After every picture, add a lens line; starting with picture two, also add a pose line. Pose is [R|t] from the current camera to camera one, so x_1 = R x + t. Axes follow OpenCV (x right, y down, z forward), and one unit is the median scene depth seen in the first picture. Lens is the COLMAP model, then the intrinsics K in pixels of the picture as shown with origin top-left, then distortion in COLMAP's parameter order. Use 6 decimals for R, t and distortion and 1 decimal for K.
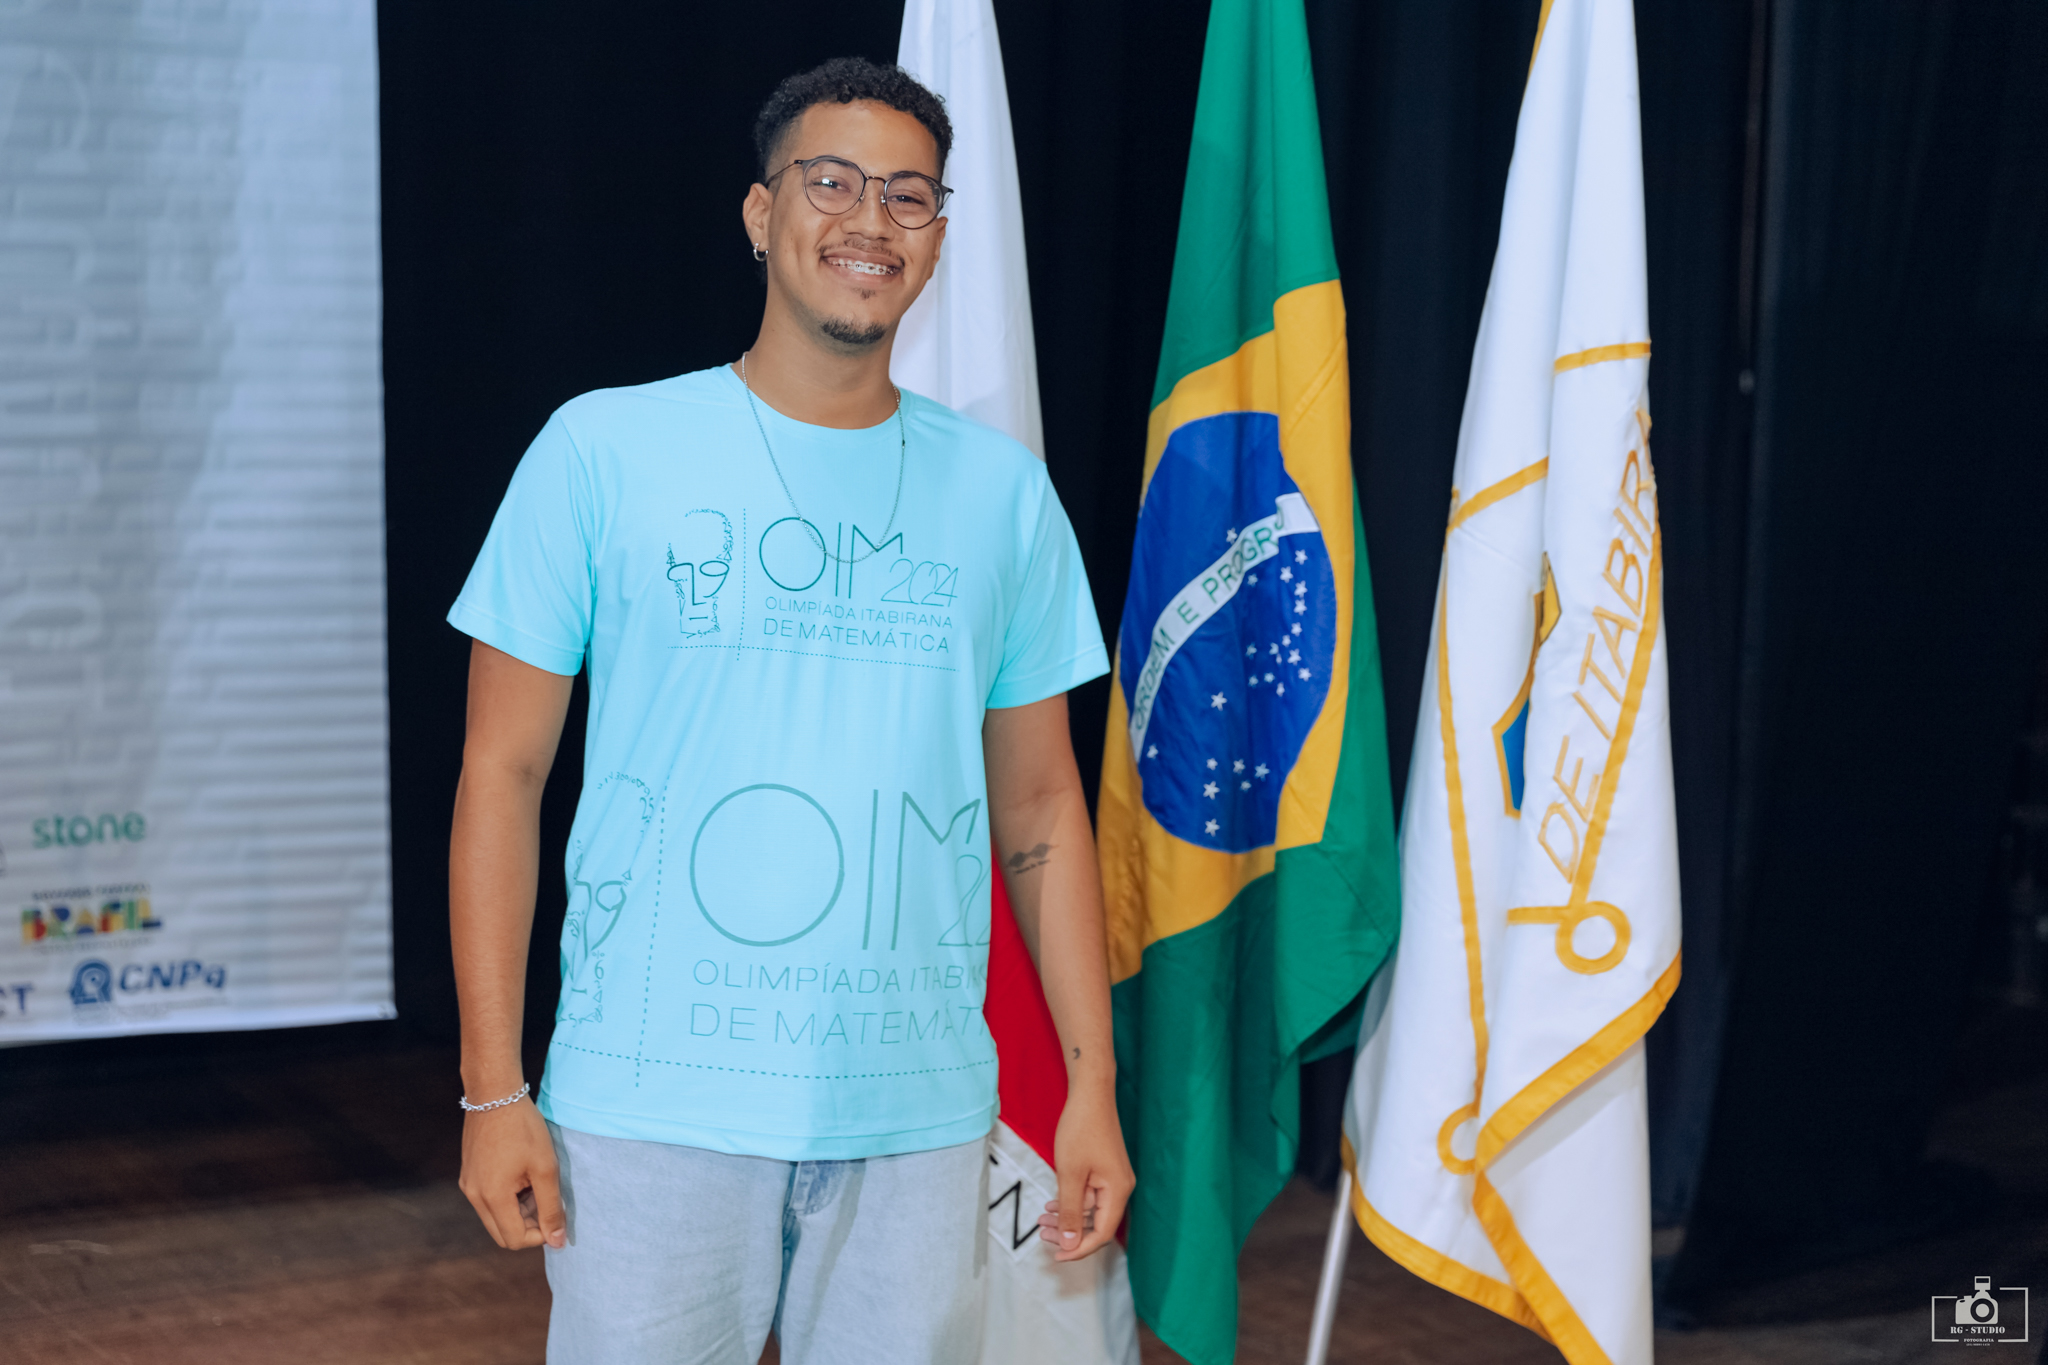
lens RADIAL K [[2852.3, 0, 1026.5], [0, 2852.3, 685.2], [0, 0, 1]] dist [-0.007857, 0.000000]
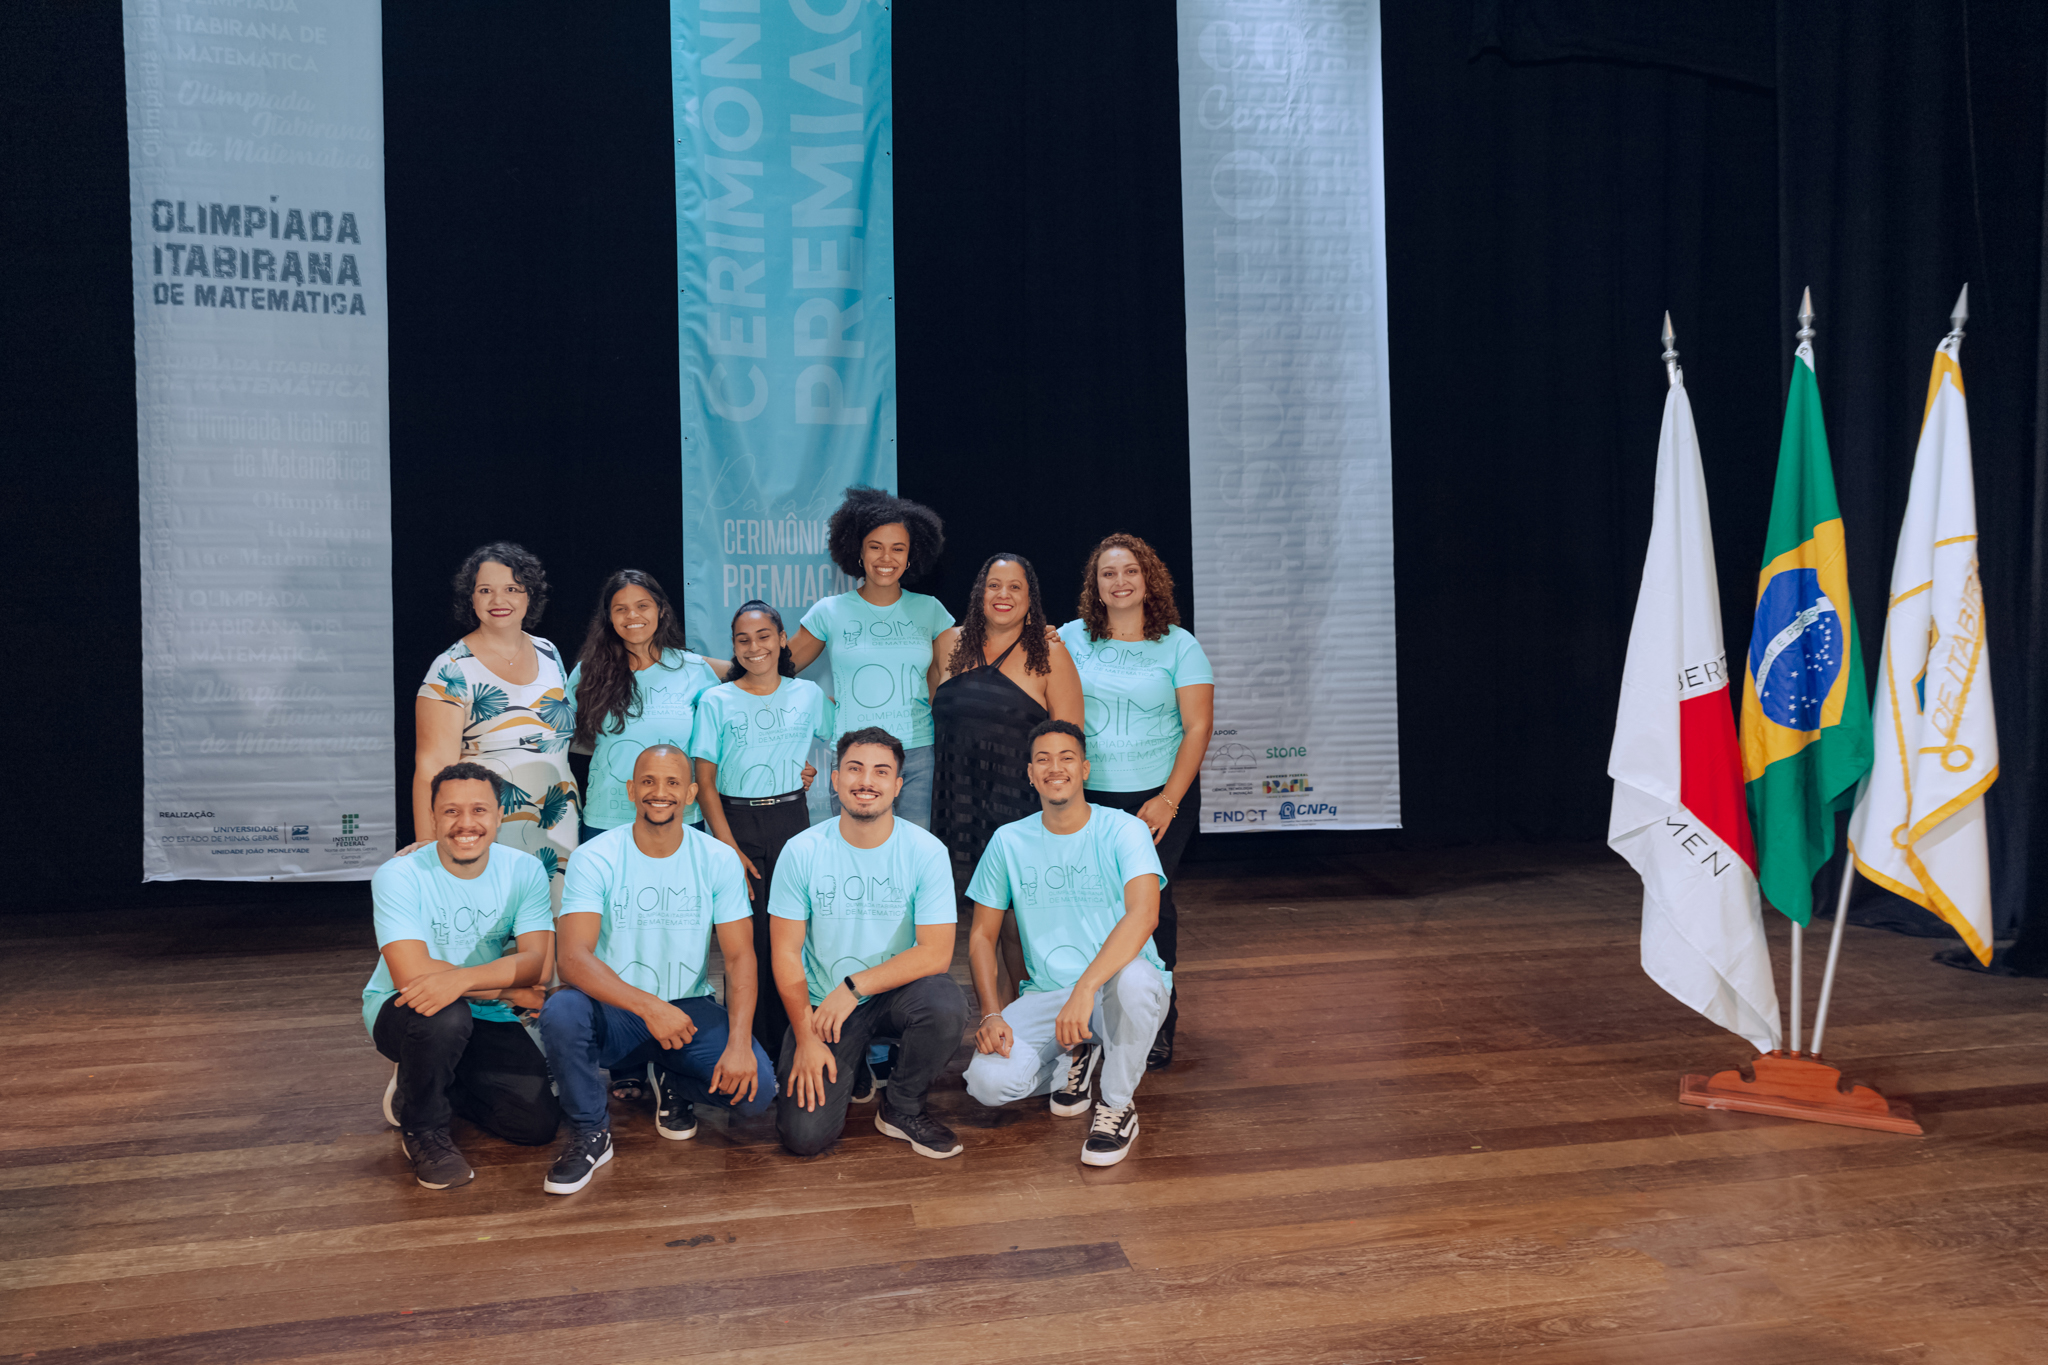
lens RADIAL K [[1375.2, 0, 1030.8], [0, 1375.2, 674.7], [0, 0, 1]] dist [0.003140, 0.000480]
pose [[0.922214, -0.018088, -0.386257, -0.057669], [0.001487, 0.999064, -0.043237, 0.036732], [0.386677, 0.039299, 0.921377, -0.297455]]
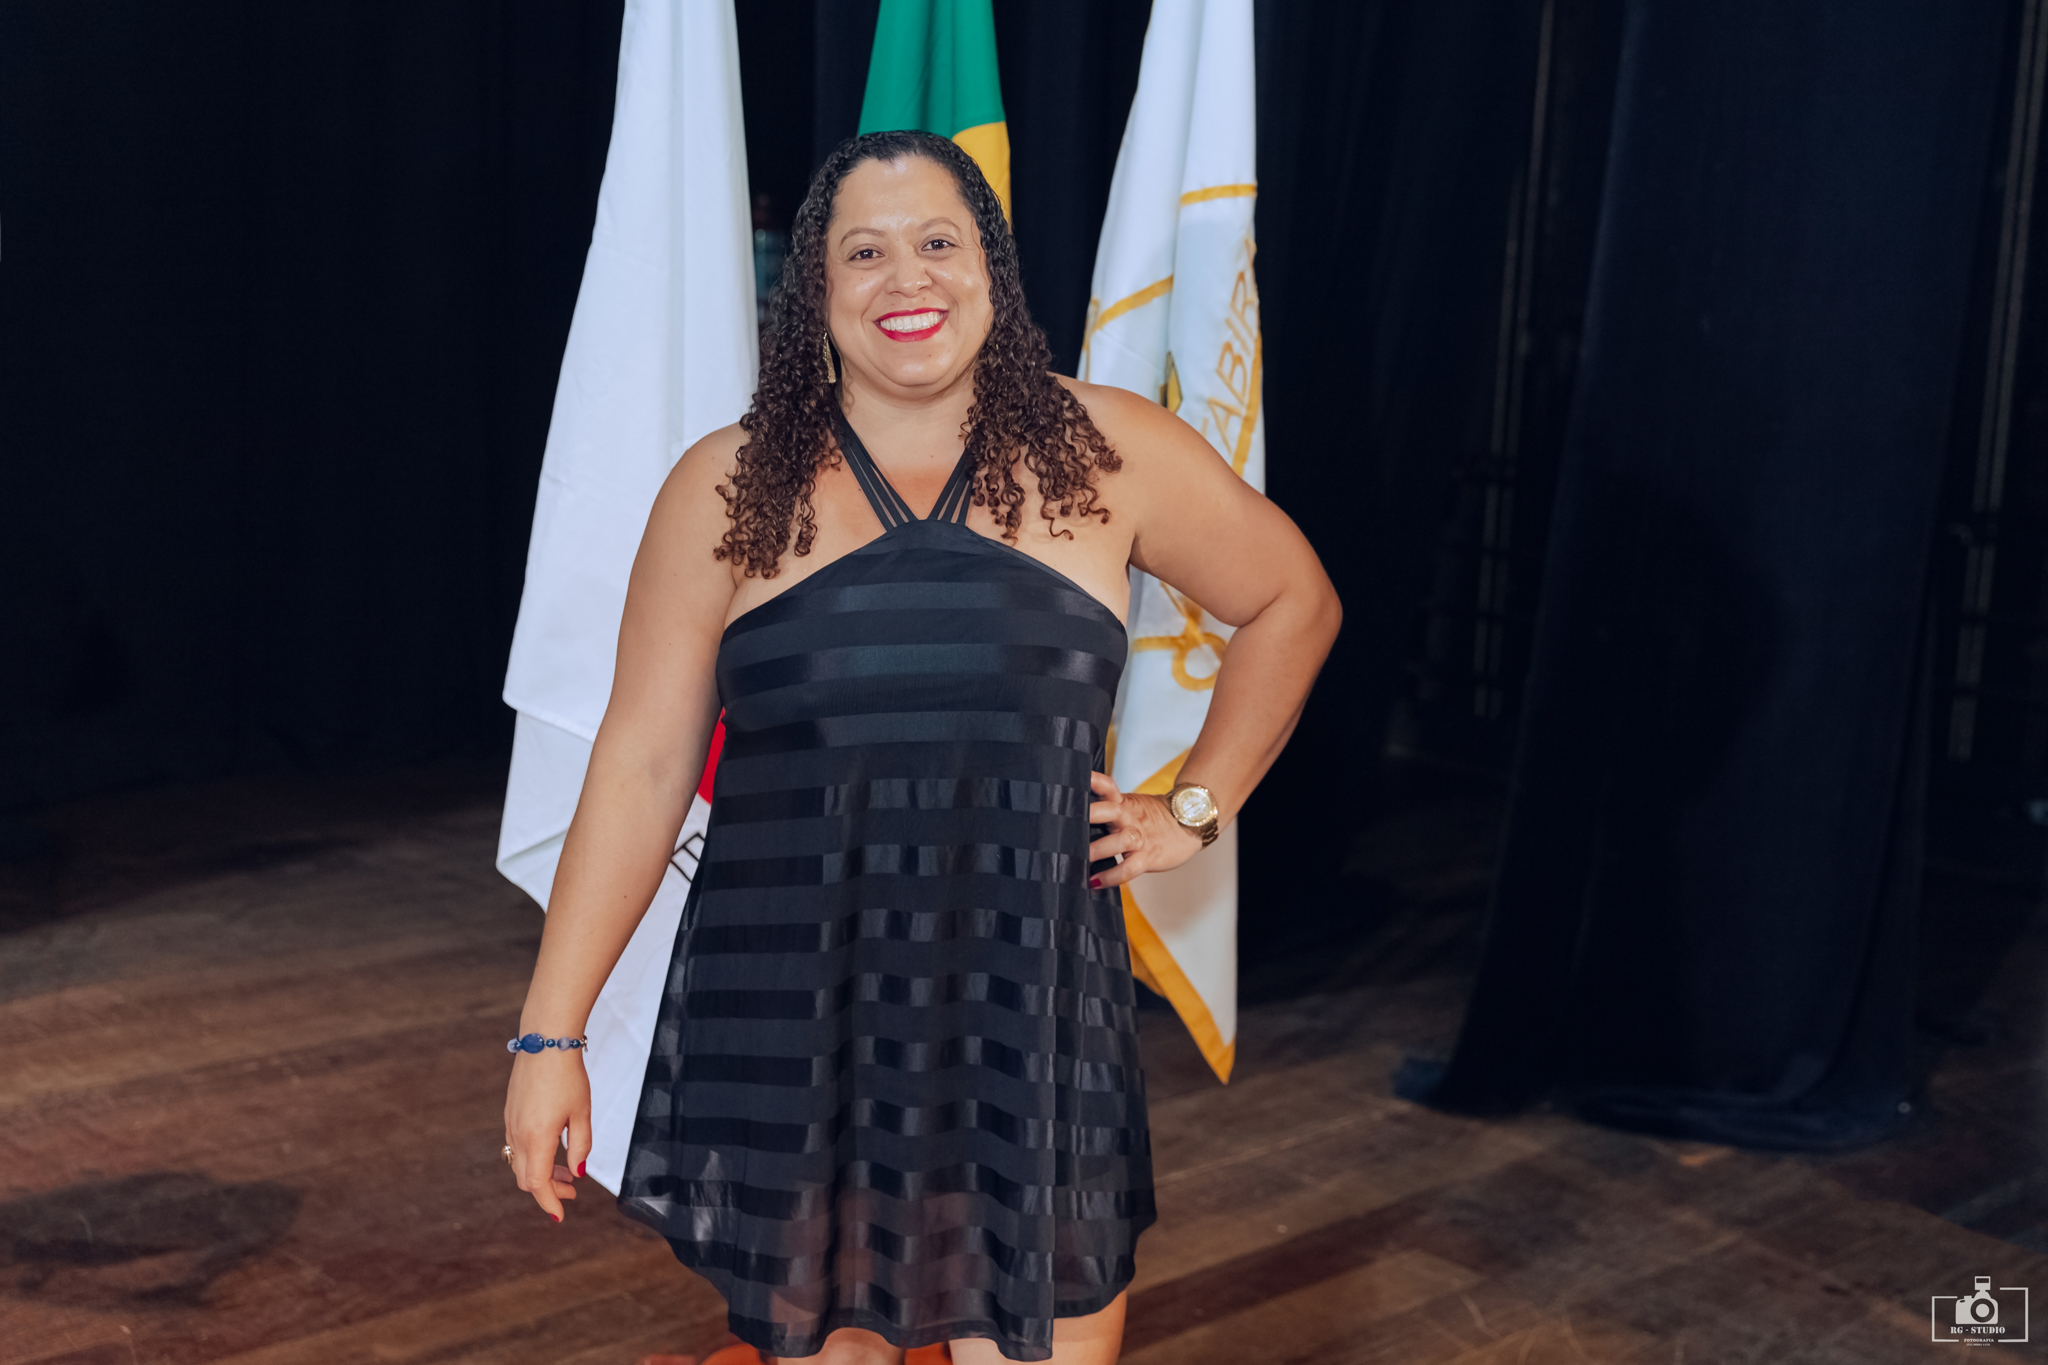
lens RADIAL K [[2592.5, 0, 1036.2], [0, 2592.5, 662.3], [0, 0, 1]] dist [-0.016346, 0.000000]
pose [[0.972326, -0.001595, 0.233622, -0.079656], [-0.012924, 0.998078, 0.060601, 0.011745], [-0.233270, -0.061943, 0.970437, -0.048317]]
